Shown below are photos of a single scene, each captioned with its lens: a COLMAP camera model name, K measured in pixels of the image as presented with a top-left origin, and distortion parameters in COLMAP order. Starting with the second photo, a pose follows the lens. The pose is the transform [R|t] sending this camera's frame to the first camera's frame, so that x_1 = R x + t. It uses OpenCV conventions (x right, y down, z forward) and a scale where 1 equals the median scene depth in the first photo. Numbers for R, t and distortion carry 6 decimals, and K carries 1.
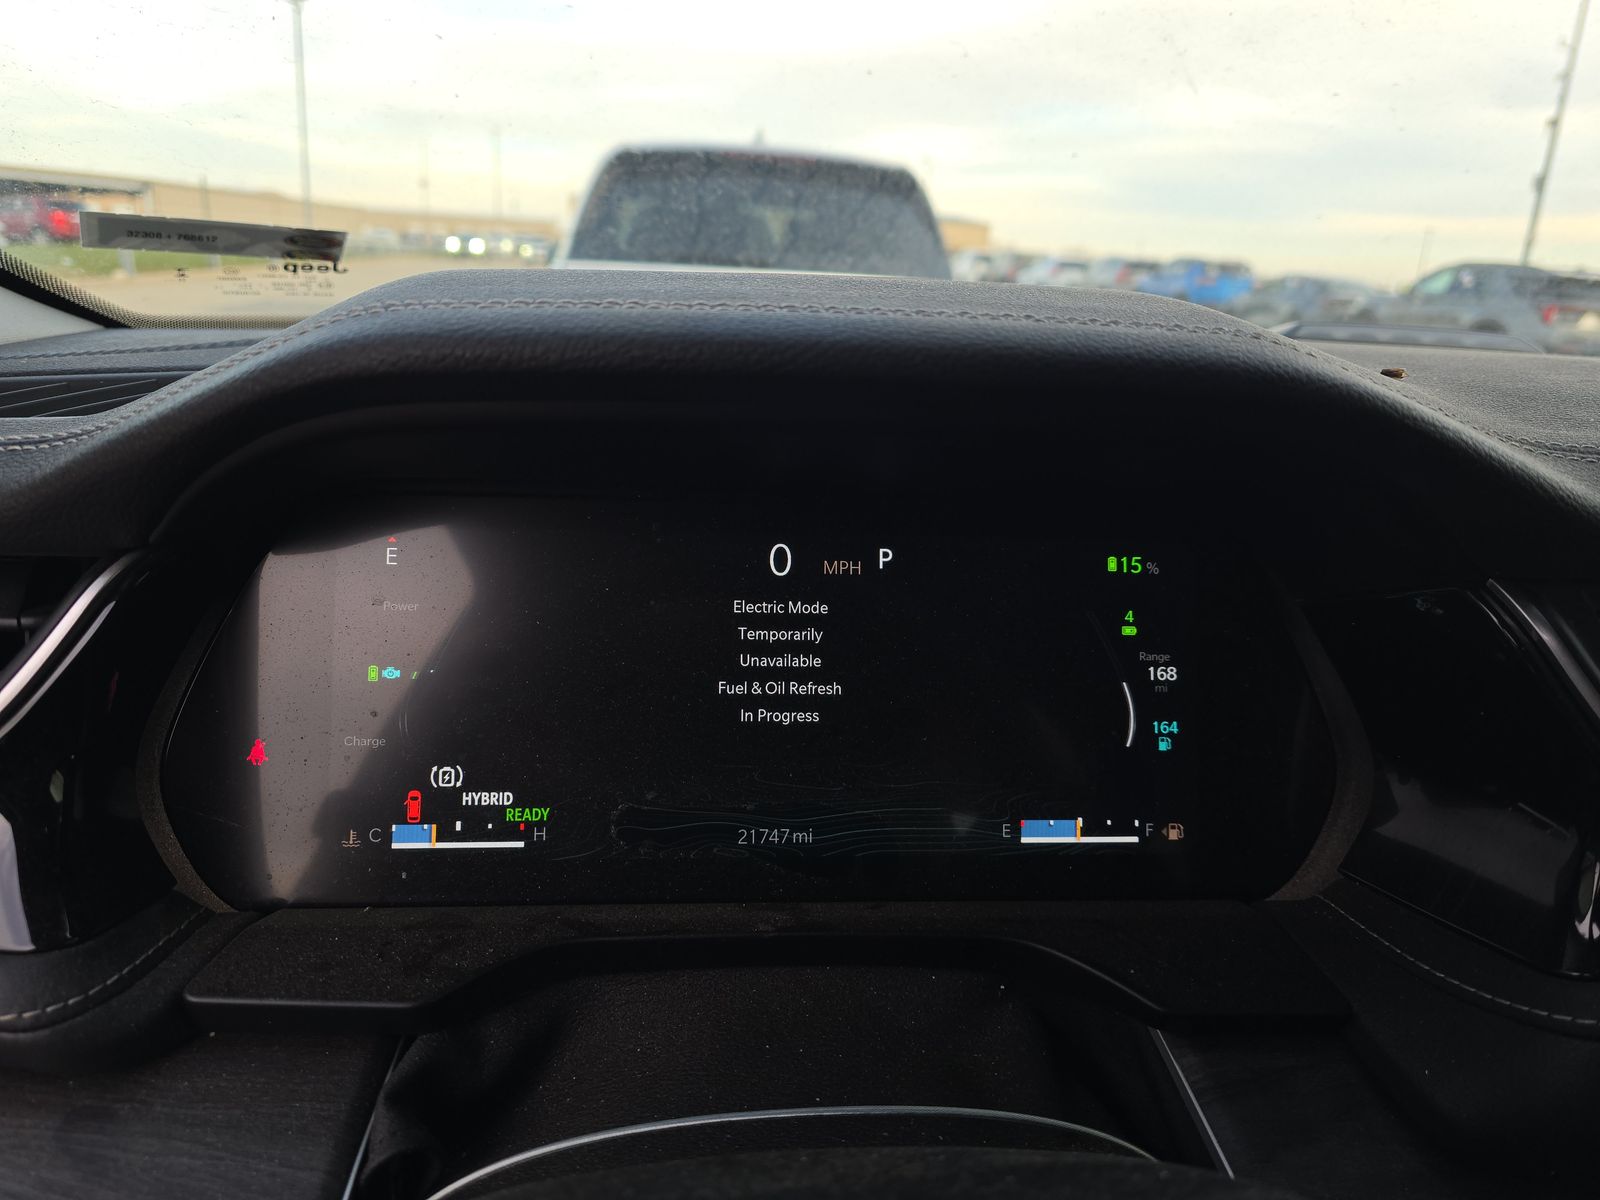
lens RADIAL K [[1083.1, 0, 772.4], [0, 1083.1, 598.1], [0, 0, 1]] dist [0.033343, -0.065254]
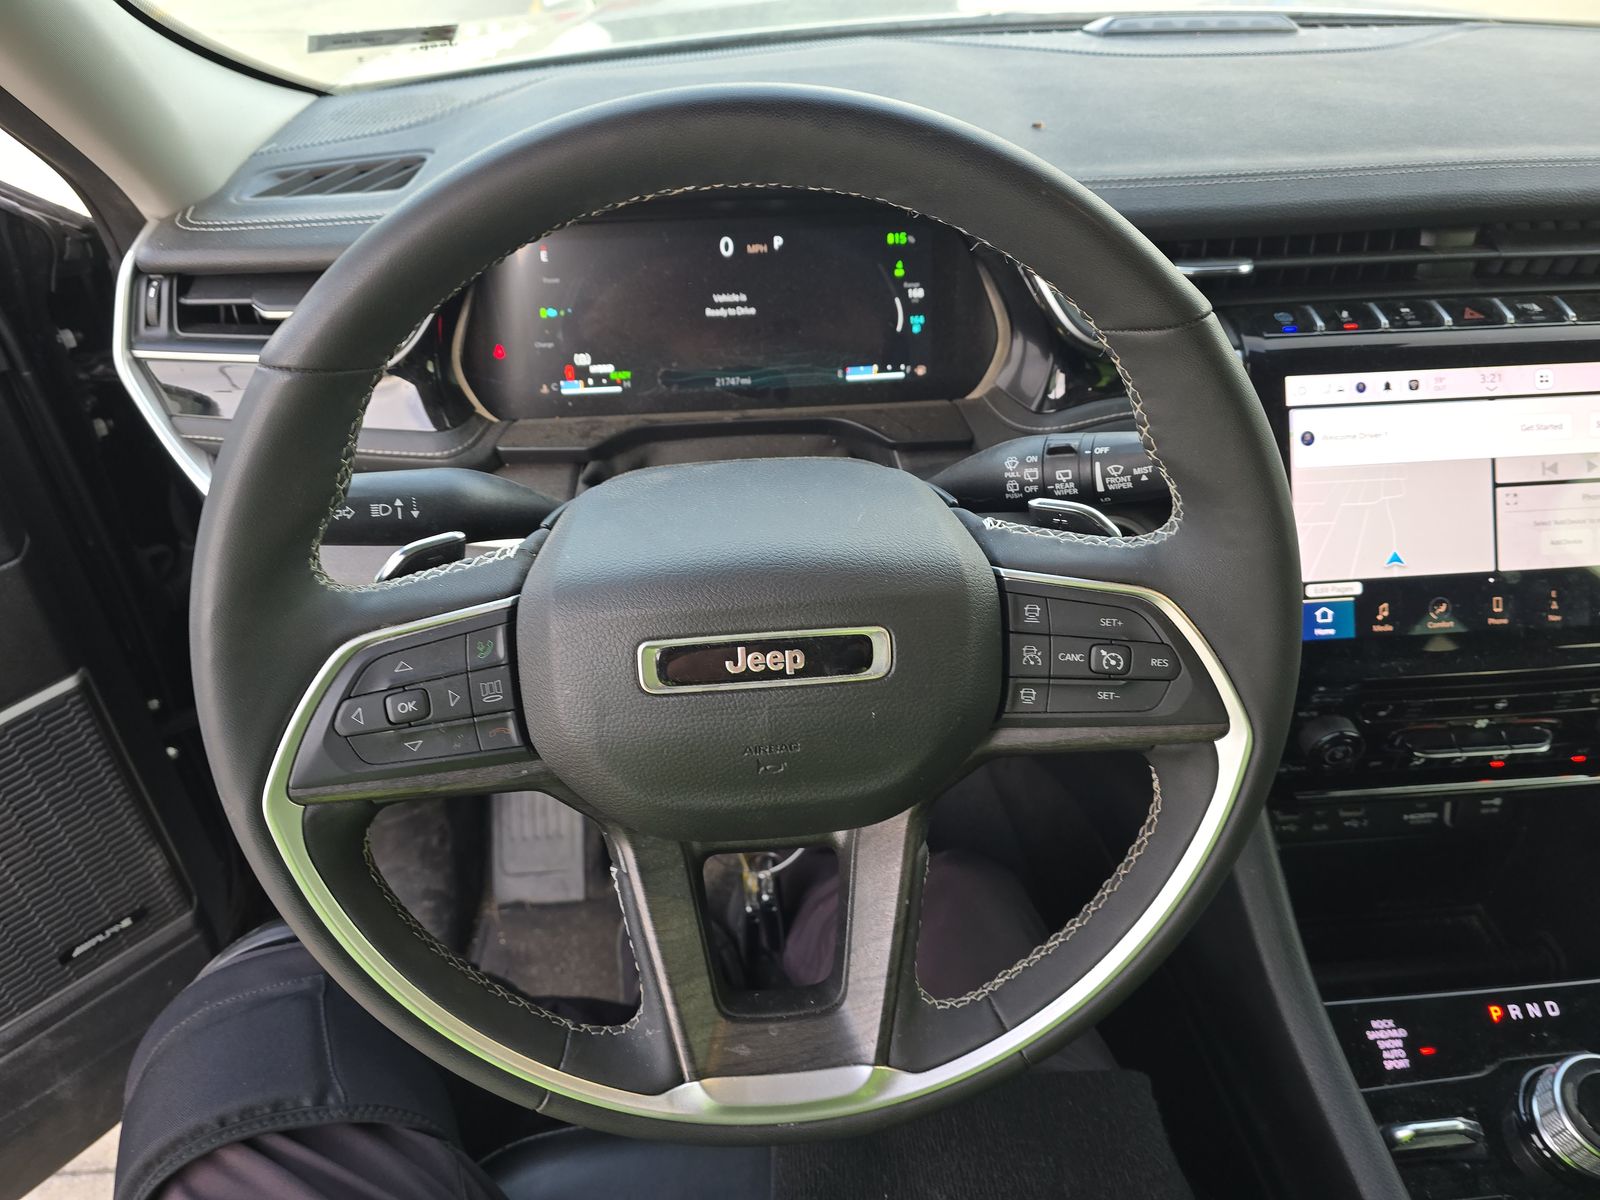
lens RADIAL K [[1078.7, 0, 778.0], [0, 1078.7, 604.6], [0, 0, 1]] dist [0.051702, -0.061502]
pose [[0.998147, -0.039797, -0.046028, 0.180781], [0.053196, 0.937980, 0.342583, -0.102790], [0.029540, -0.344397, 0.938359, -1.238986]]
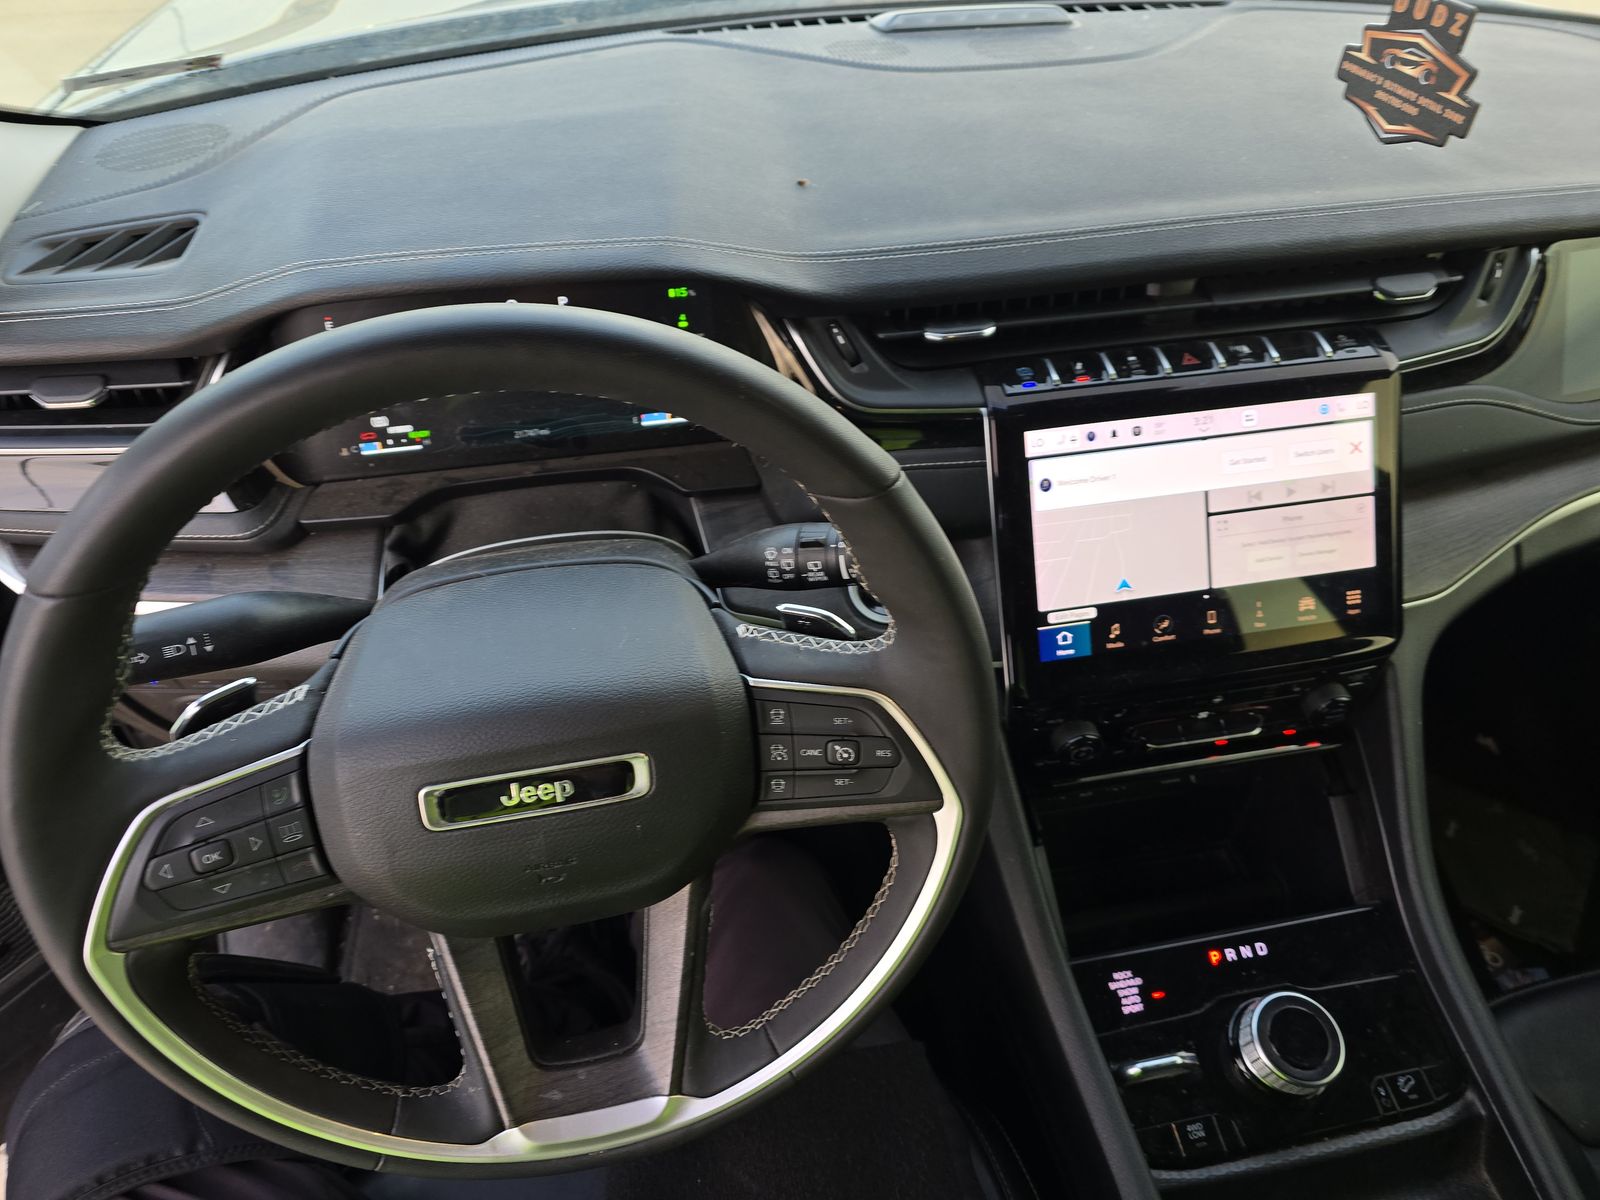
lens RADIAL K [[1078.7, 0, 778.0], [0, 1078.7, 604.6], [0, 0, 1]] dist [0.051702, -0.061502]
pose [[0.993746, -0.100660, 0.048341, 0.382635], [0.068216, 0.889976, 0.450876, -0.465658], [-0.088407, -0.444759, 0.891277, -1.279179]]
